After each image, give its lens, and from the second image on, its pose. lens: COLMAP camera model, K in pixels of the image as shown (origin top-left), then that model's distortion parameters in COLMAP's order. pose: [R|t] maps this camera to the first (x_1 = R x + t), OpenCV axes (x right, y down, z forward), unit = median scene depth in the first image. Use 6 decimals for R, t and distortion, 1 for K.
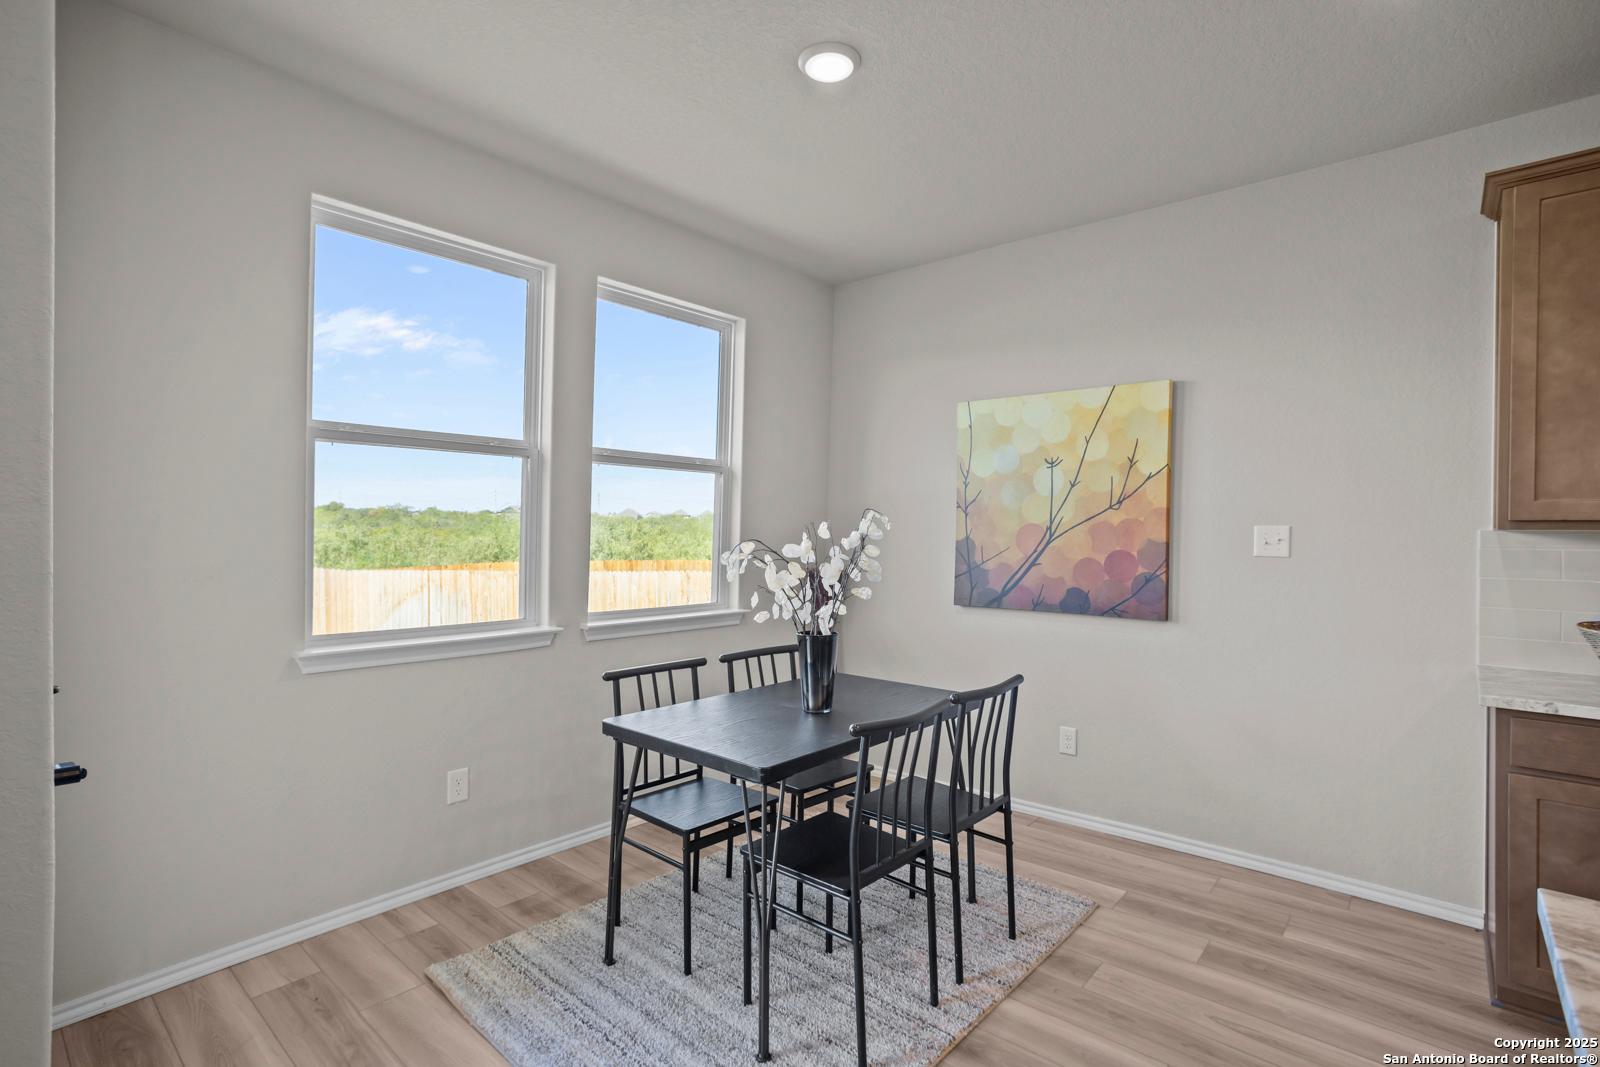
lens RADIAL K [[761.1, 0, 800.0], [0, 761.1, 533.5], [0, 0, 1]] dist [-0.003793, 0.000427]
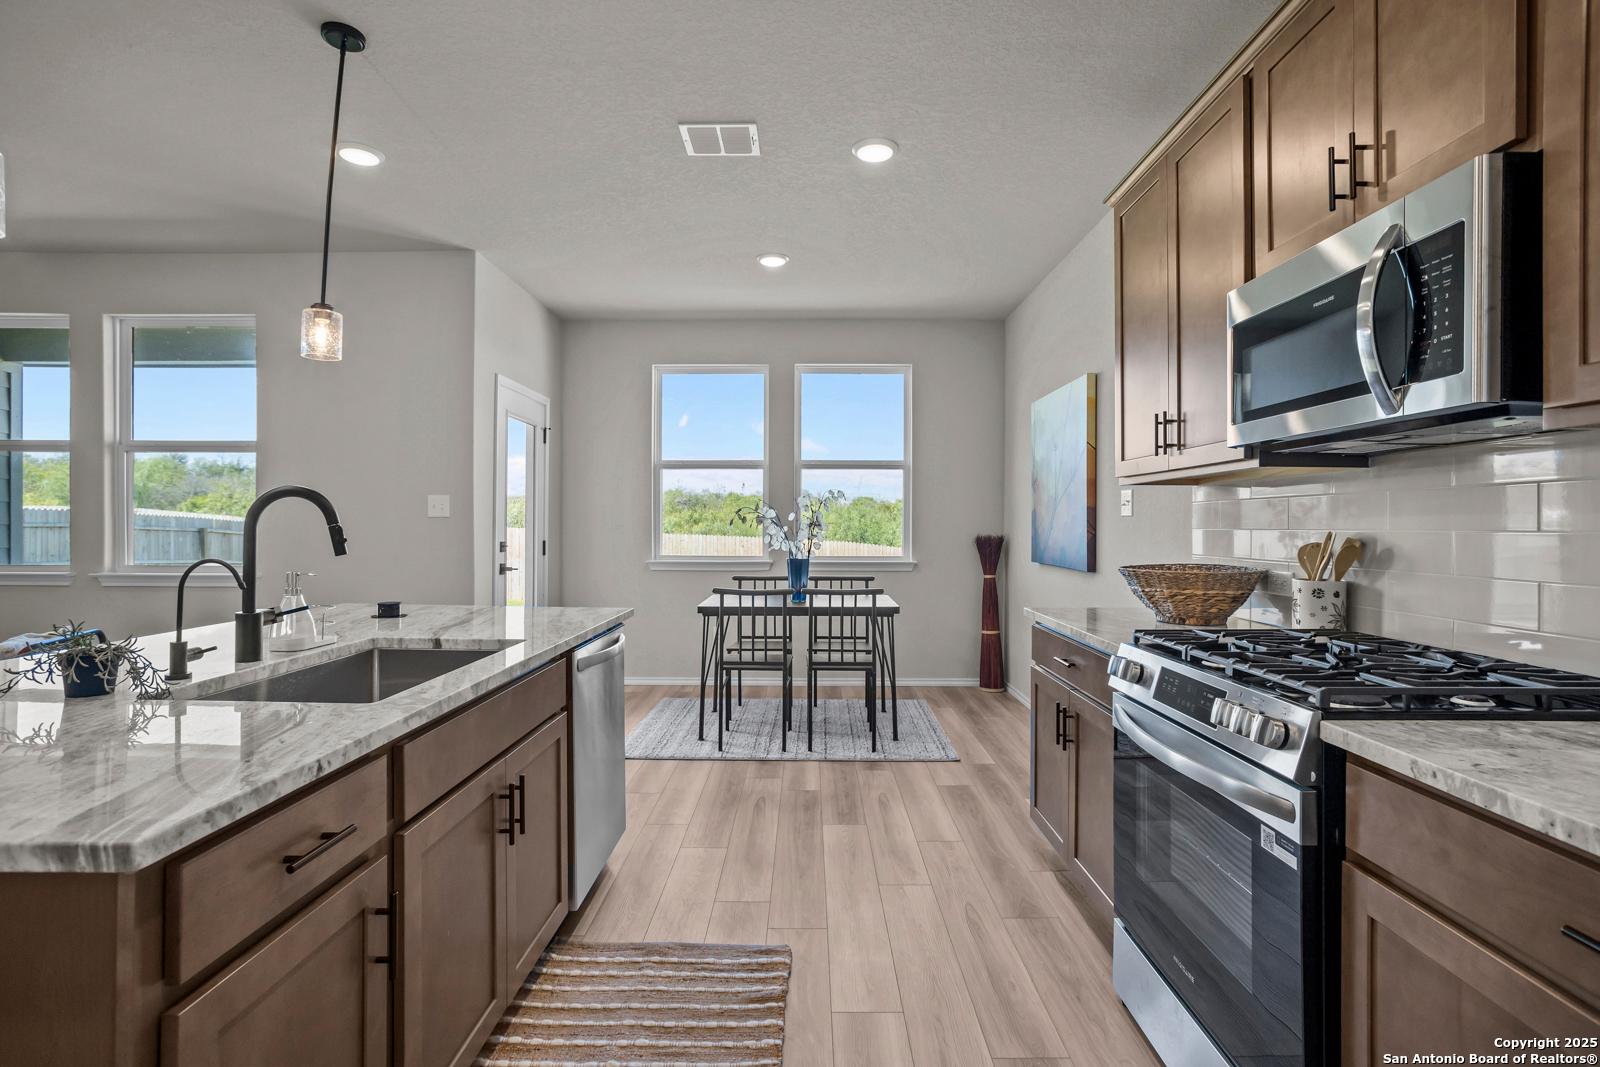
lens RADIAL K [[761.1, 0, 800.0], [0, 761.1, 533.5], [0, 0, 1]] dist [-0.003793, 0.000427]
pose [[0.654374, 0.005200, -0.756153, 1.301985], [0.001421, 0.999966, 0.008107, 0.048703], [0.756169, -0.006379, 0.654345, -0.162253]]
